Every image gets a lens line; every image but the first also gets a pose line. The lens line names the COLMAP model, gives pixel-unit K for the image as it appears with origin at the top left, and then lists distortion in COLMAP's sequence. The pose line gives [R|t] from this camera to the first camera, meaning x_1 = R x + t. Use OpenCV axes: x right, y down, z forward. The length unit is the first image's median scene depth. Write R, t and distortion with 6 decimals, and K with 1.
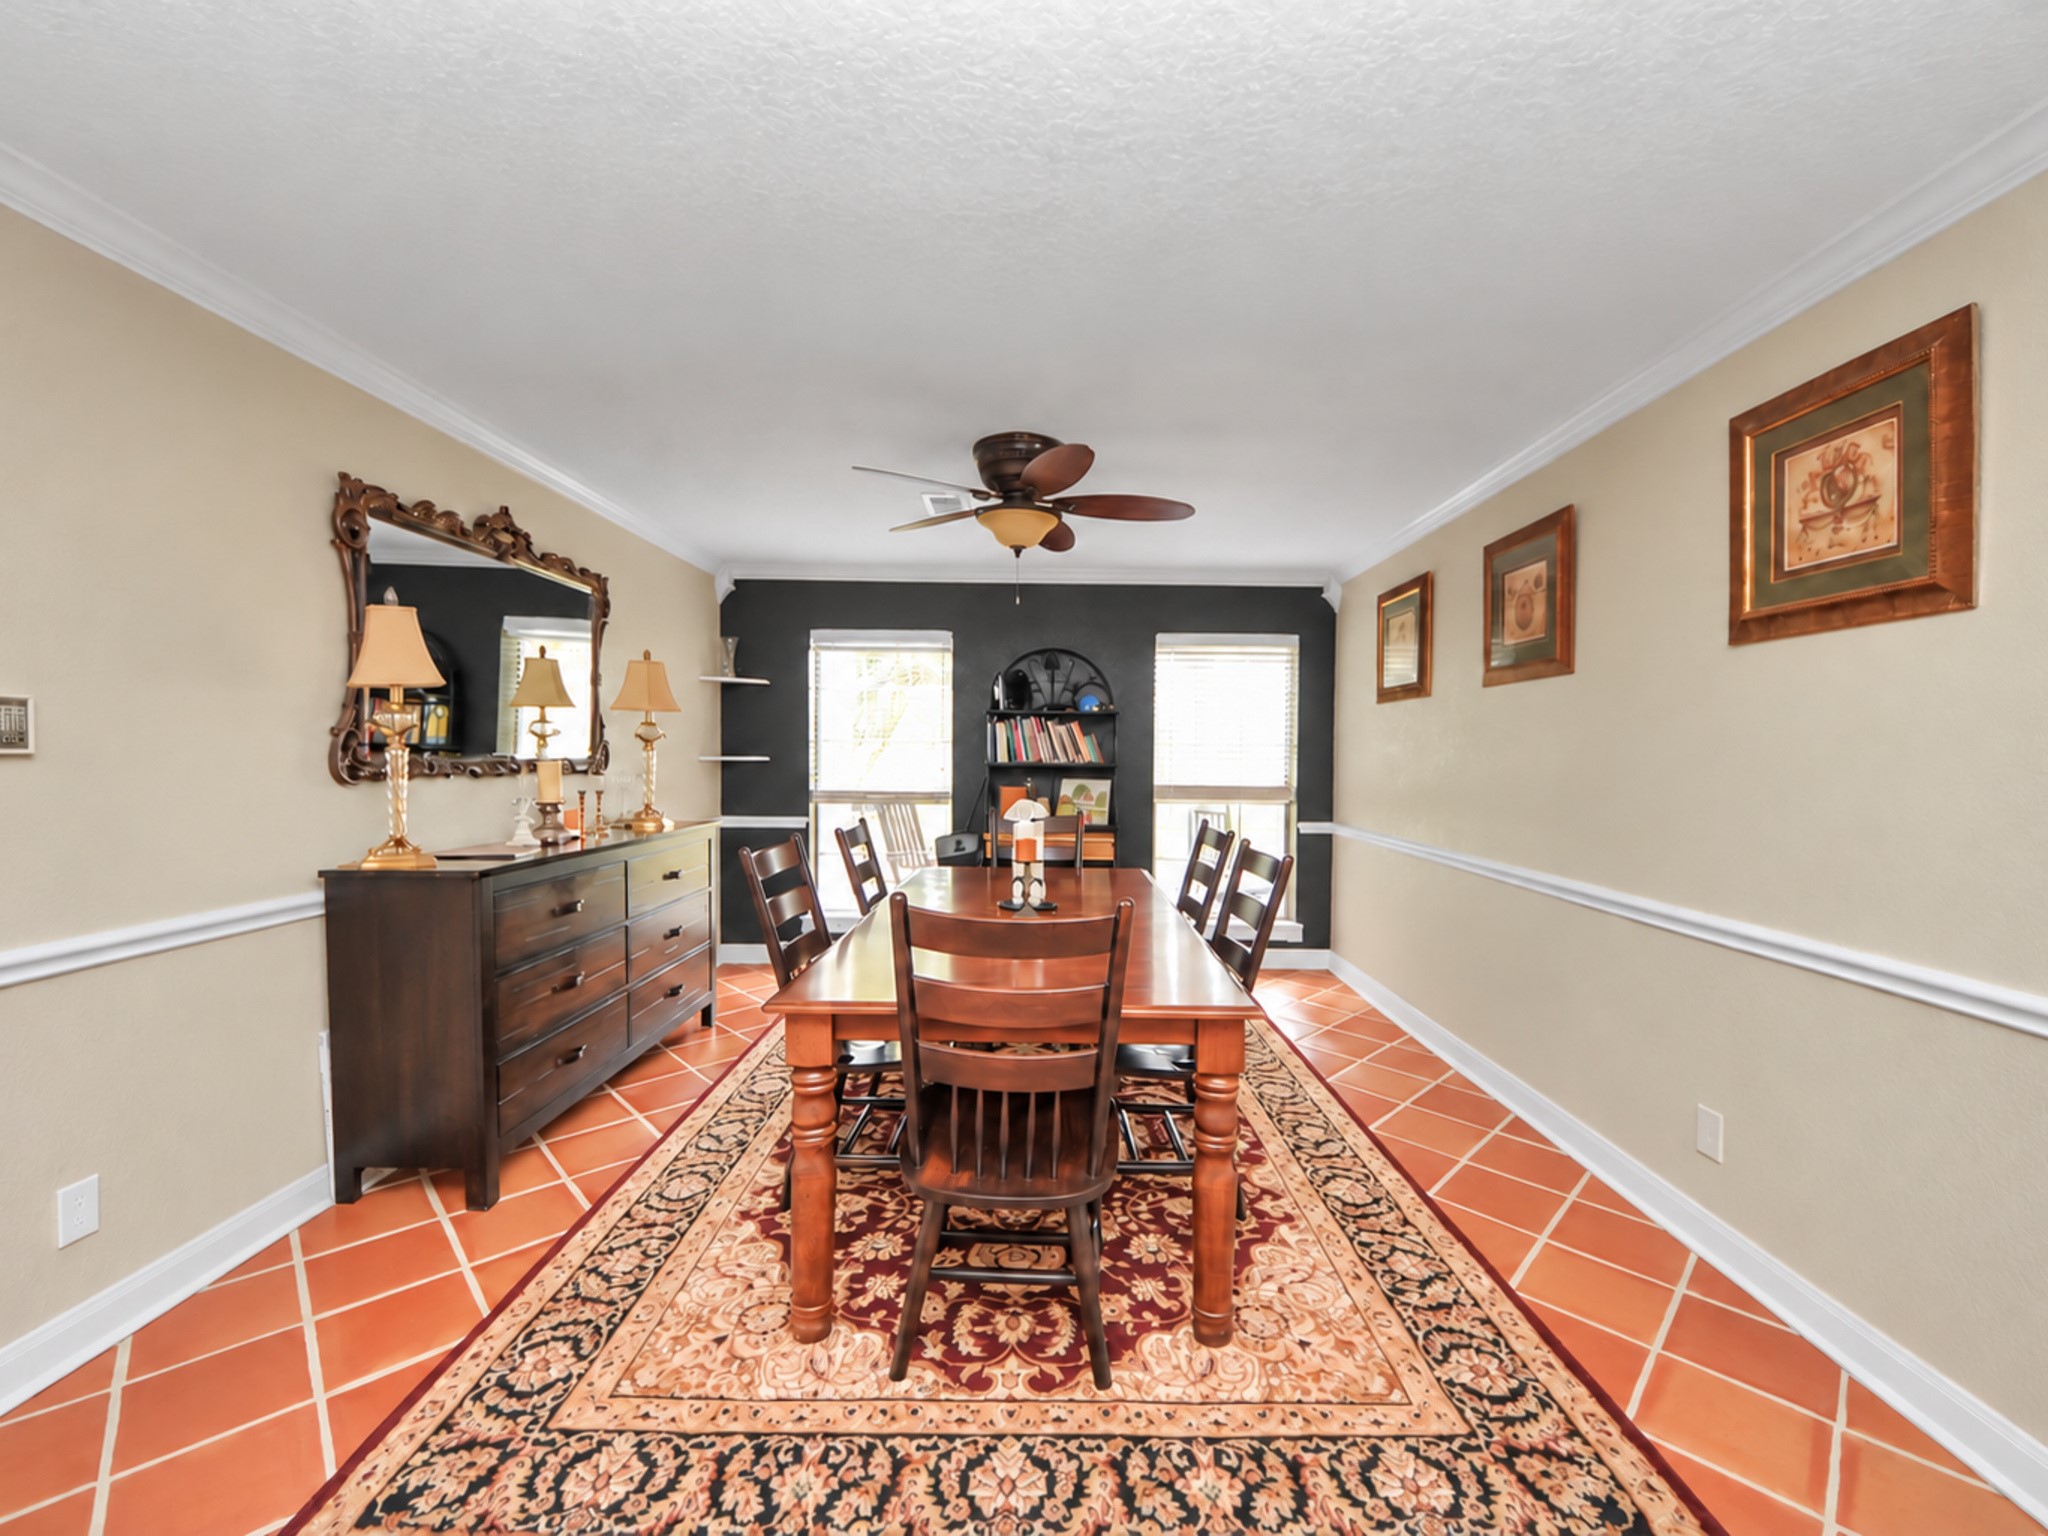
lens RADIAL K [[834.8, 0, 1026.5], [0, 834.8, 760.6], [0, 0, 1]] dist [0.017113, 0.000025]
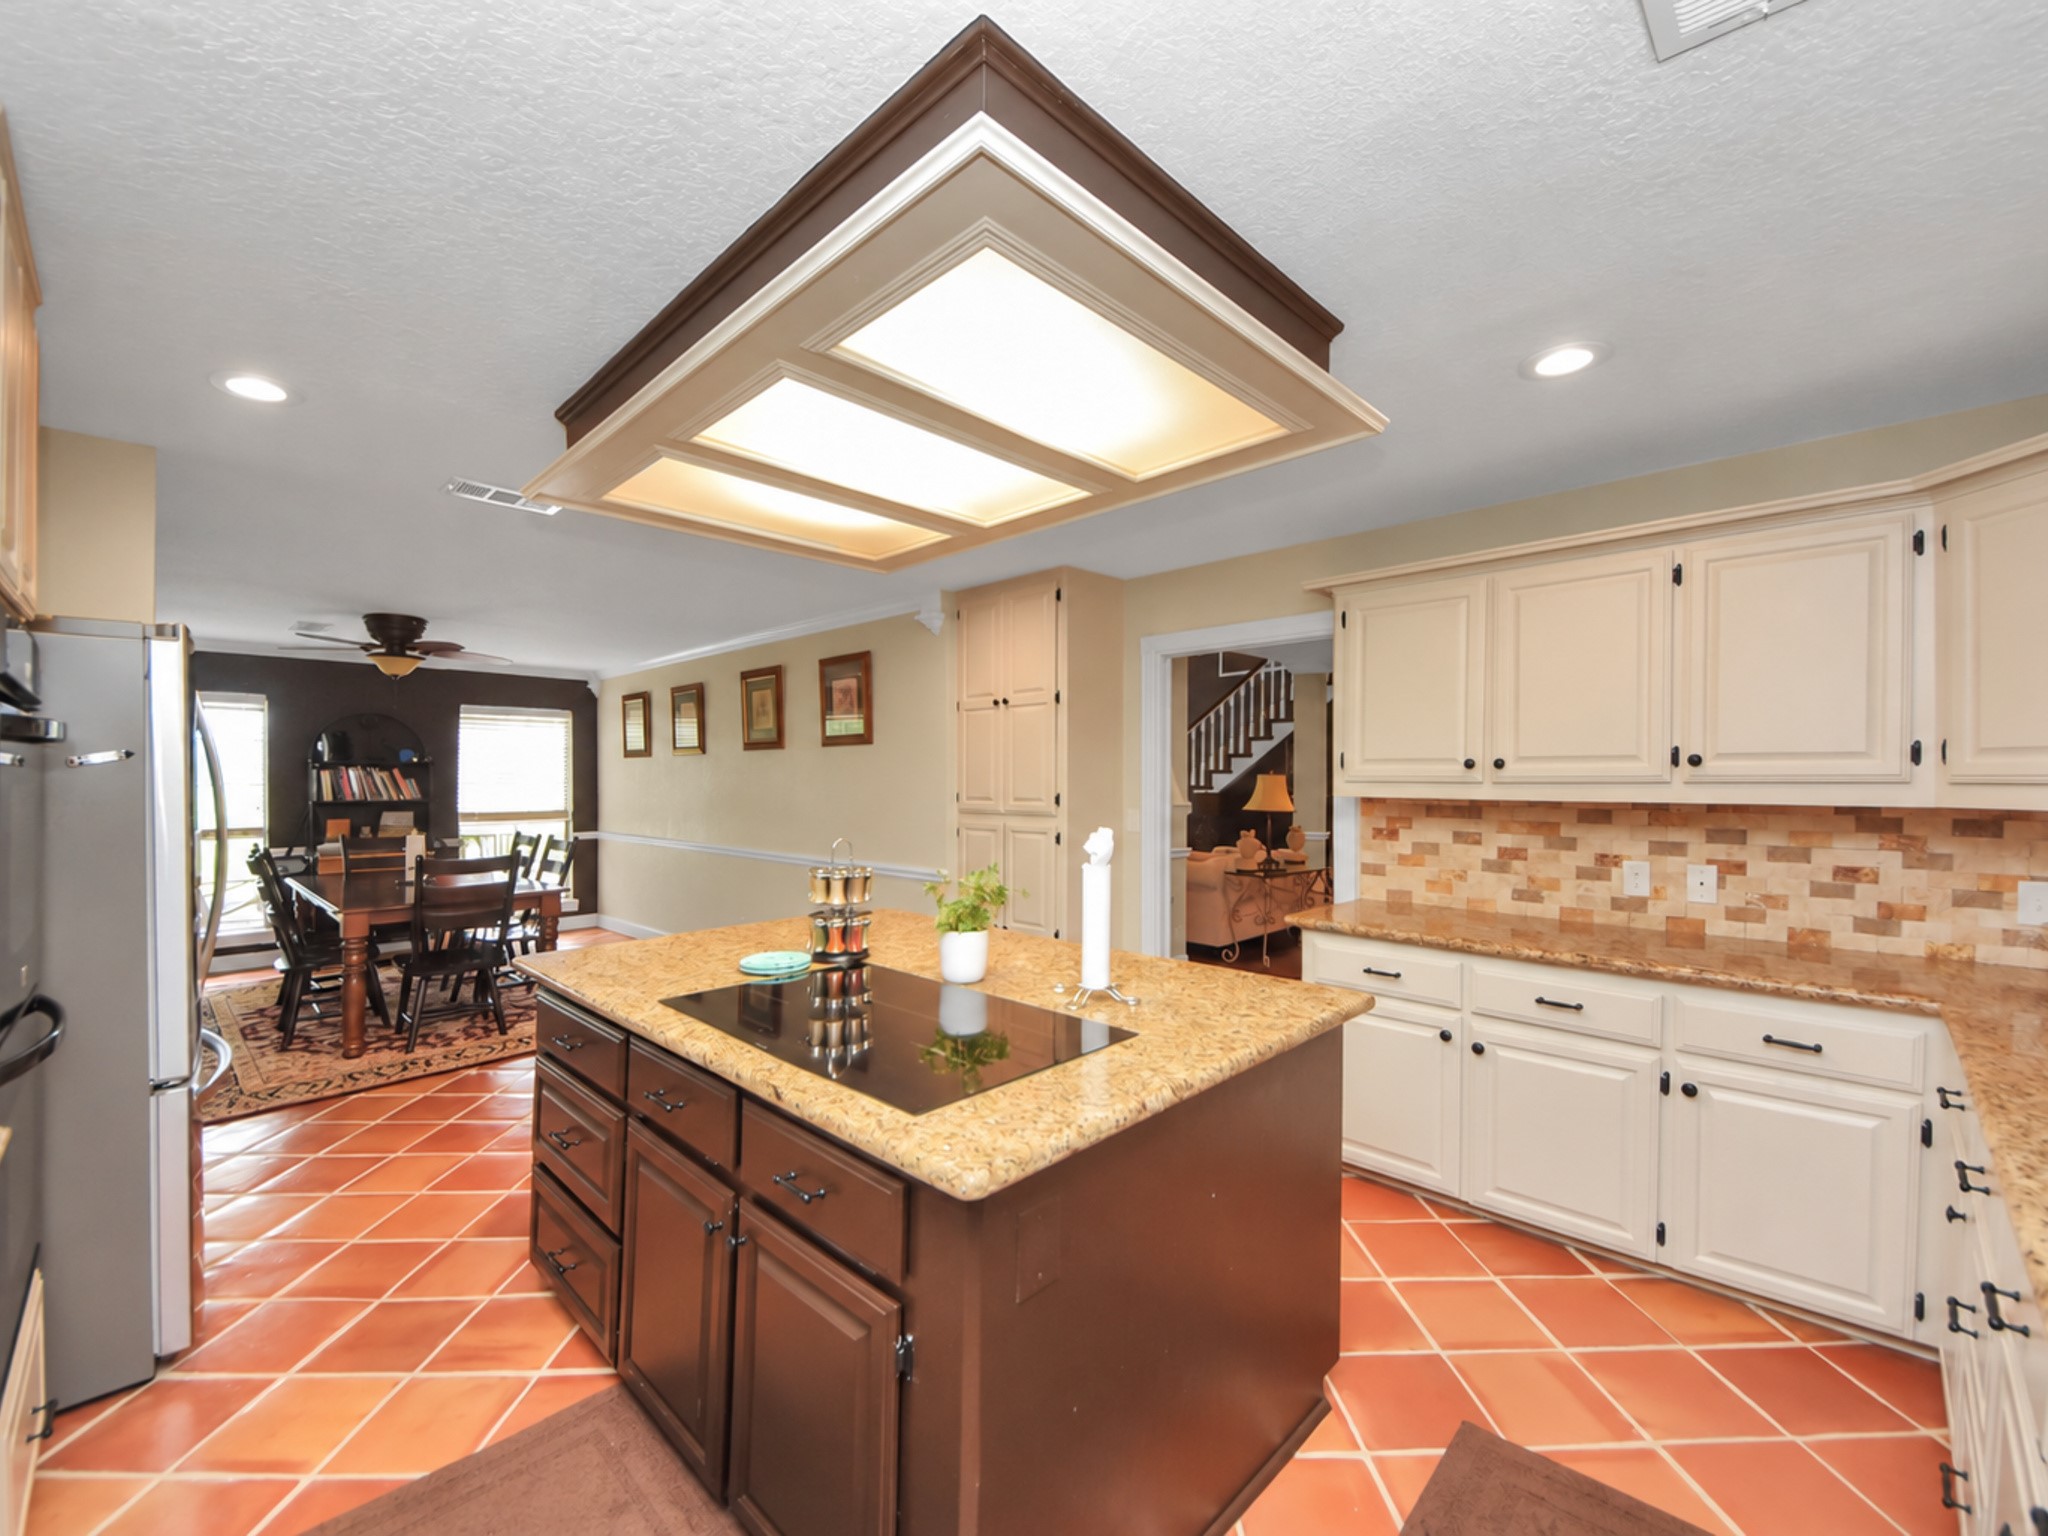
lens RADIAL K [[851.0, 0, 1030.7], [0, 851.0, 772.2], [0, 0, 1]] dist [0.003522, 0.000122]
pose [[0.689405, -0.014337, 0.724234, -0.234864], [0.015274, 0.999870, 0.005255, -0.033060], [-0.724215, 0.007439, 0.689534, -0.705889]]
